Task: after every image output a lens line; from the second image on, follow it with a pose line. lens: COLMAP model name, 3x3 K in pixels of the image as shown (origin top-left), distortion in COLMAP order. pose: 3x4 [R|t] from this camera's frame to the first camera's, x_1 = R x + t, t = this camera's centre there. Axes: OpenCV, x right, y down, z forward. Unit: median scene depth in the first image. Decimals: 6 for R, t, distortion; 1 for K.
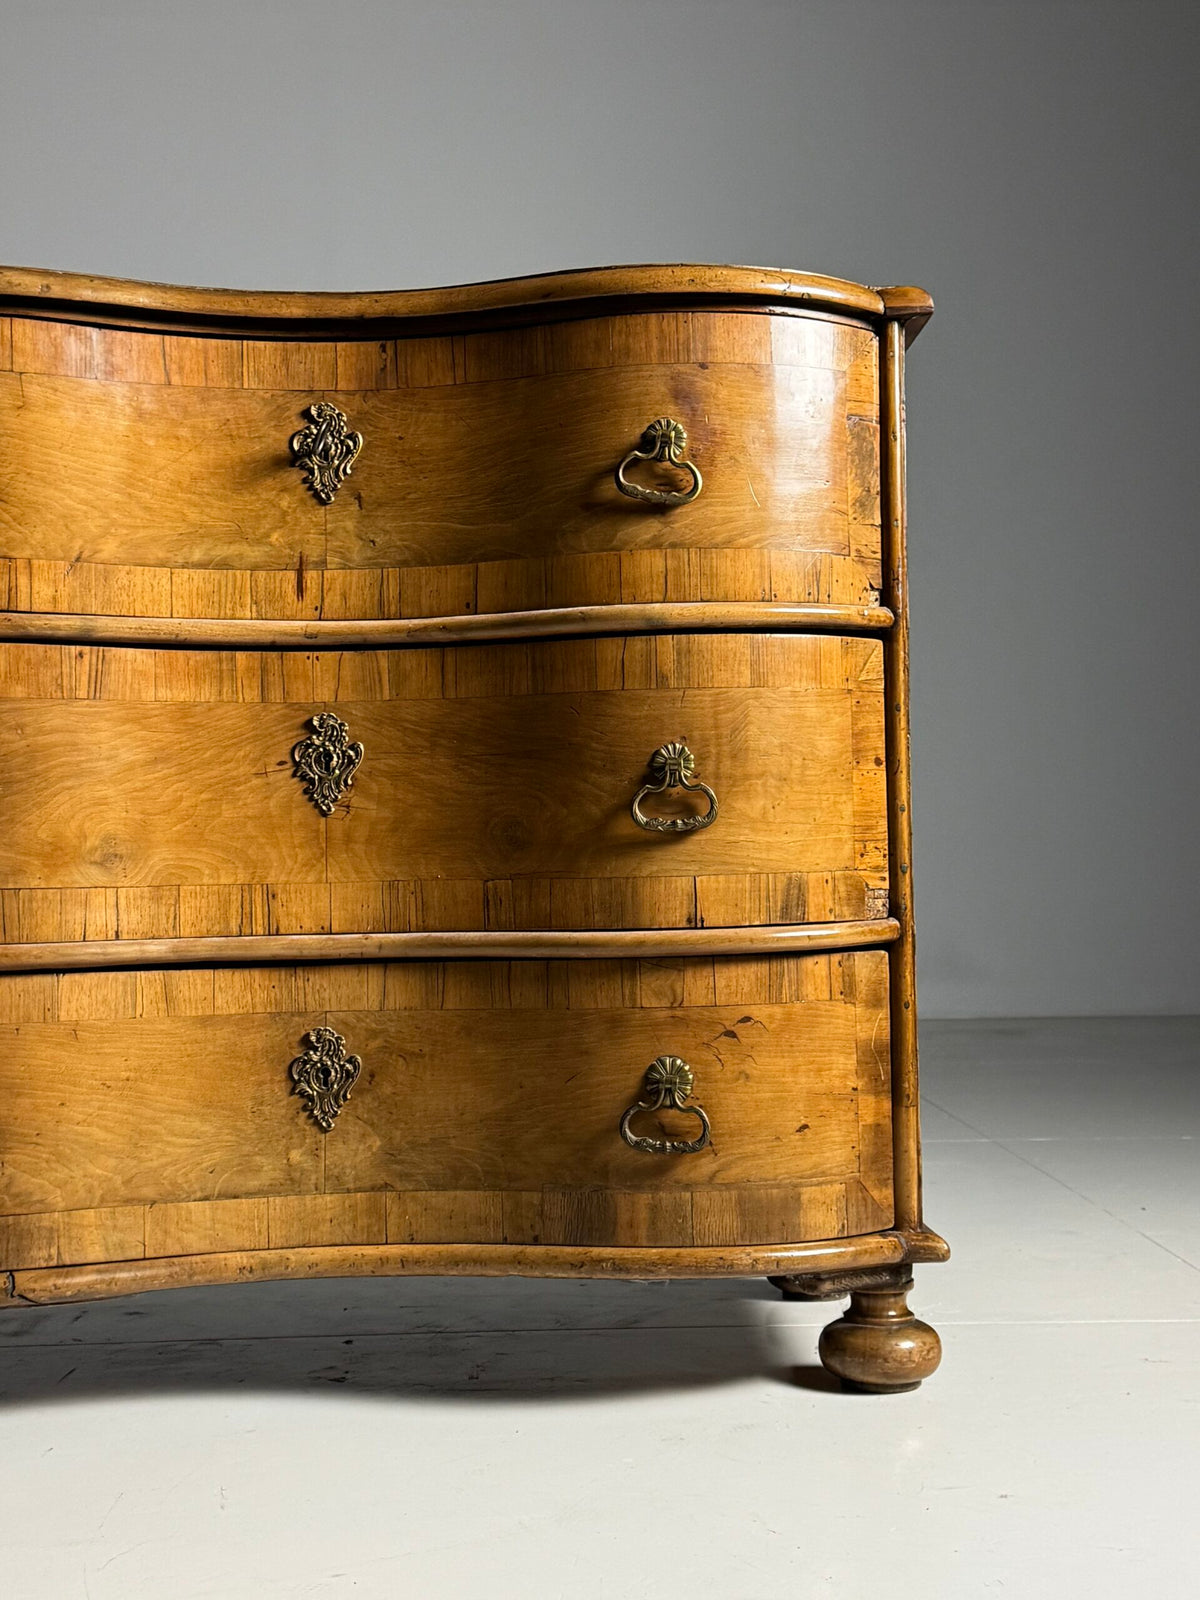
lens RADIAL K [[2154.4, 0, 601.7], [0, 2154.4, 802.0], [0, 0, 1]] dist [0.132481, 0.000000]
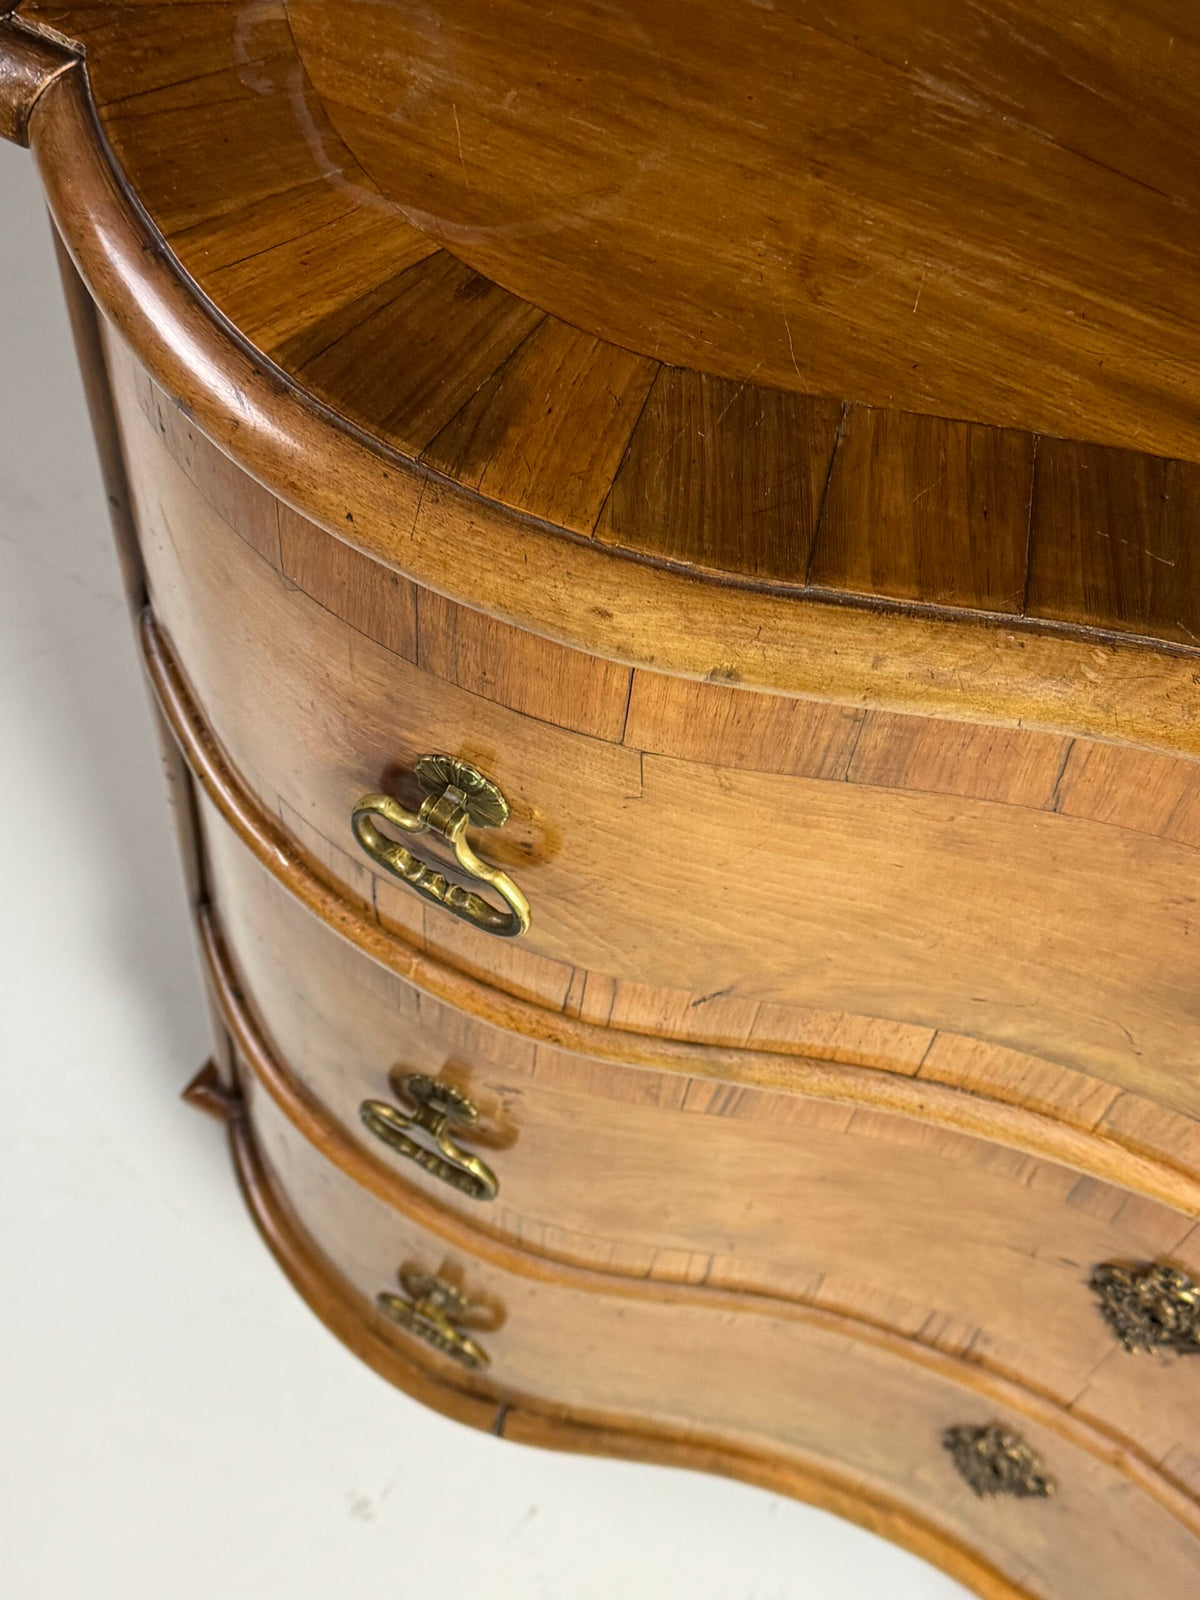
lens RADIAL K [[2154.4, 0, 602.8], [0, 2154.4, 786.0], [0, 0, 1]] dist [0.132481, 0.000000]
pose [[0.825691, 0.521501, -0.215107, -0.187282], [-0.068798, 0.471556, 0.879149, -0.495716], [0.559911, -0.711106, 0.425237, 0.821621]]
